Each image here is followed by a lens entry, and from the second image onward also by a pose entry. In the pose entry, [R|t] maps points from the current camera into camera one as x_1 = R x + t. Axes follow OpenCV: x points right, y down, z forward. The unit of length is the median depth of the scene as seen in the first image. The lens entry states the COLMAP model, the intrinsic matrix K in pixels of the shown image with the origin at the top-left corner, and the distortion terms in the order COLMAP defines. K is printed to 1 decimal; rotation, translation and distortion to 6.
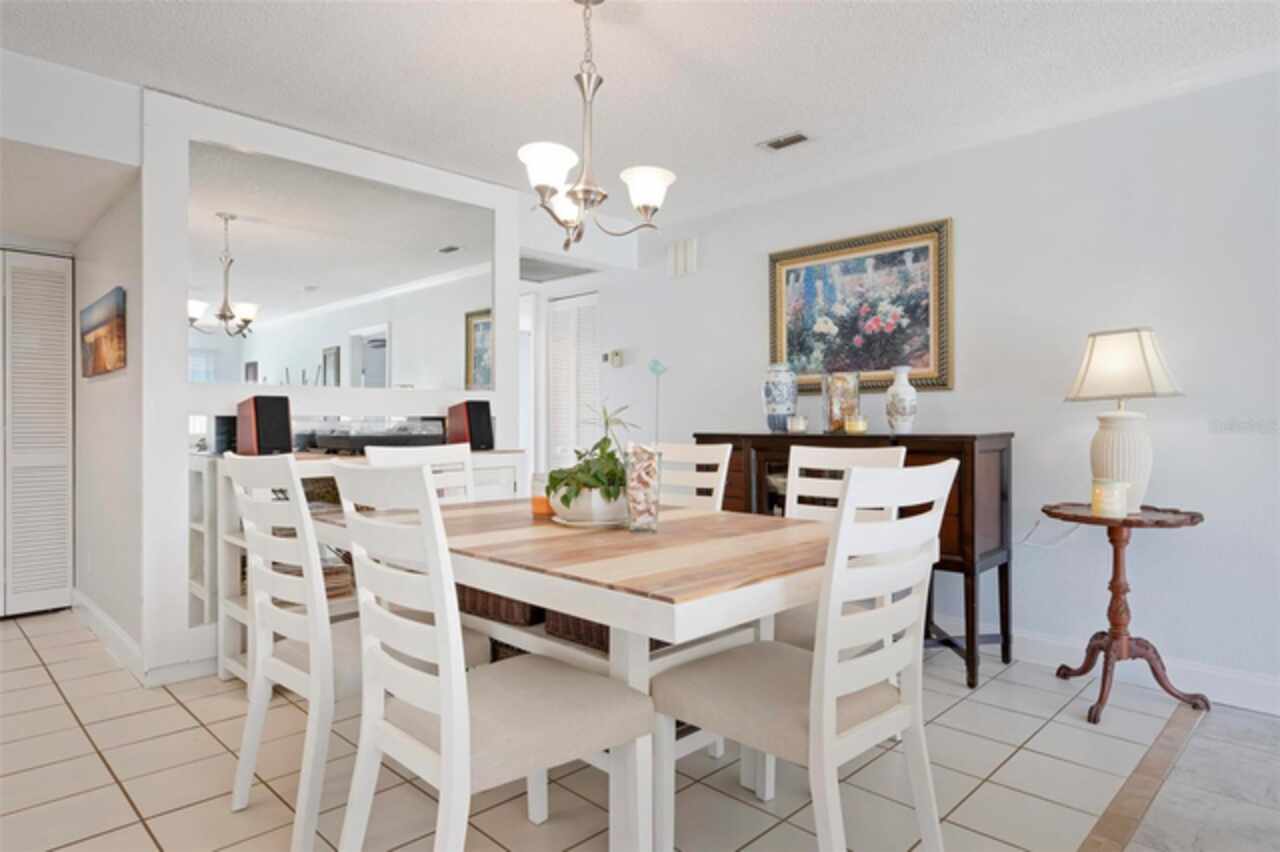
lens RADIAL K [[744.4, 0, 640.8], [0, 744.4, 416.0], [0, 0, 1]] dist [-0.028553, 0.002190]
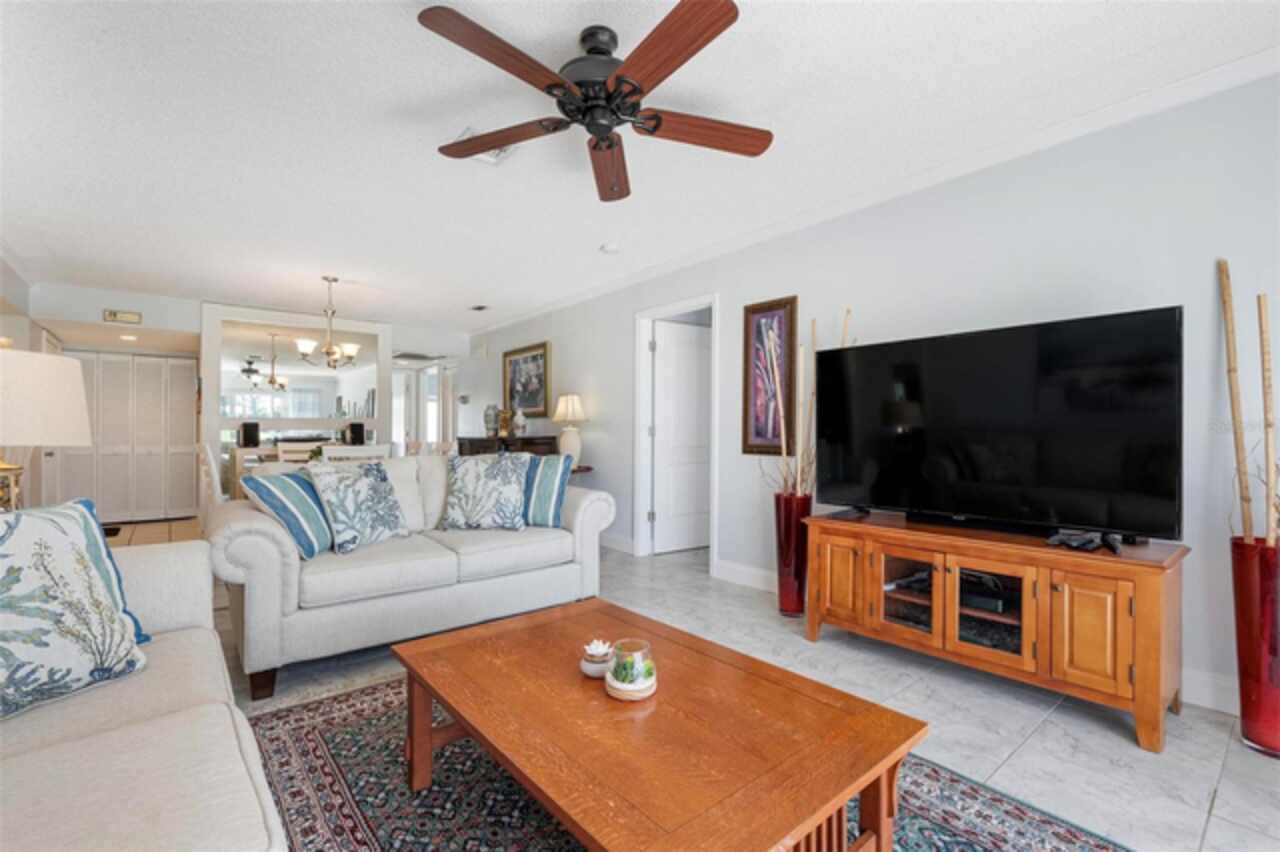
lens RADIAL K [[557.5, 0, 650.8], [0, 557.5, 428.9], [0, 0, 1]] dist [-0.002620, 0.000555]
pose [[0.996083, -0.005752, -0.088233, 0.810098], [0.006714, 0.999921, 0.010610, -0.014668], [0.088165, -0.011160, 0.996043, -0.612477]]
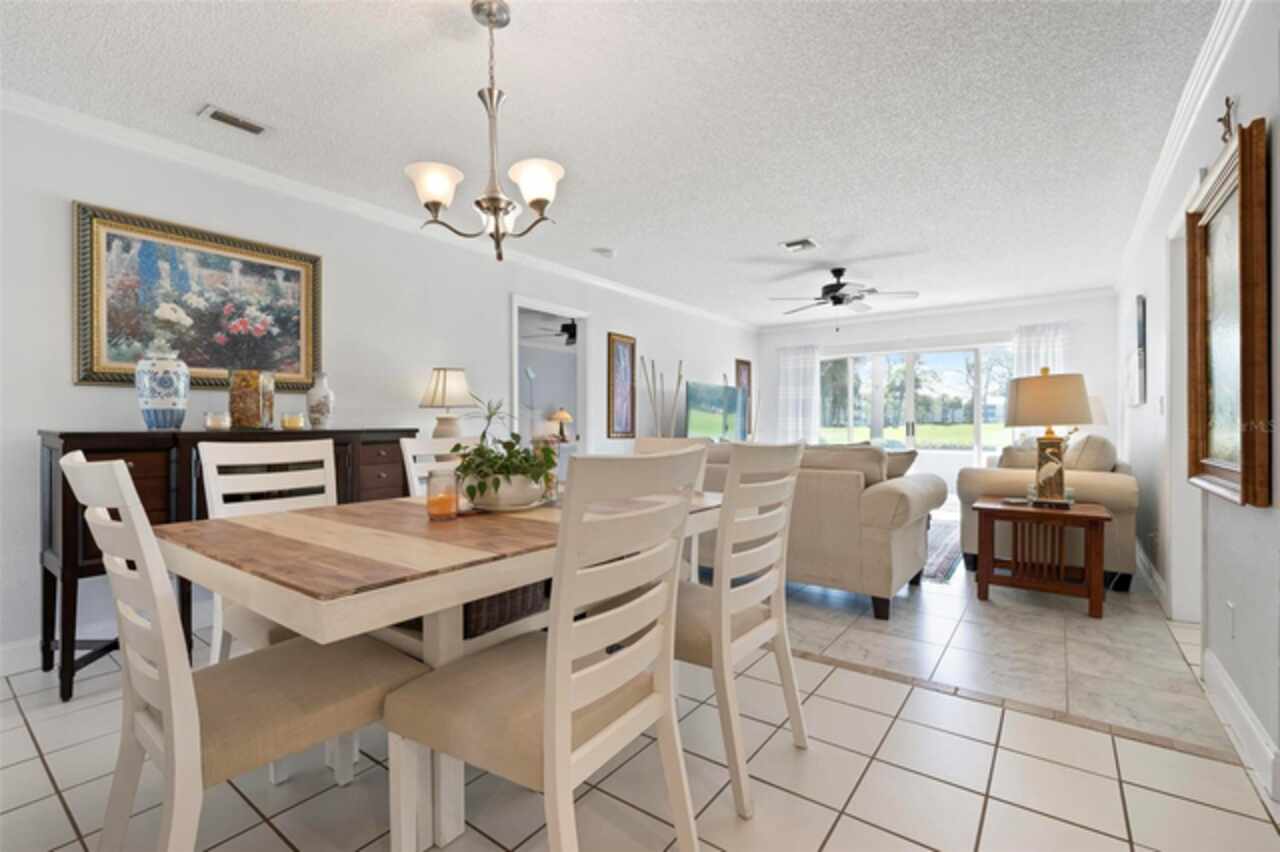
lens RADIAL K [[557.5, 0, 646.4], [0, 557.5, 426.6], [0, 0, 1]] dist [-0.002620, 0.000555]
pose [[-0.137578, -0.003202, 0.990486, -0.542791], [-0.014774, 0.999890, 0.001180, 0.009828], [-0.990381, -0.014472, -0.137611, 0.535210]]
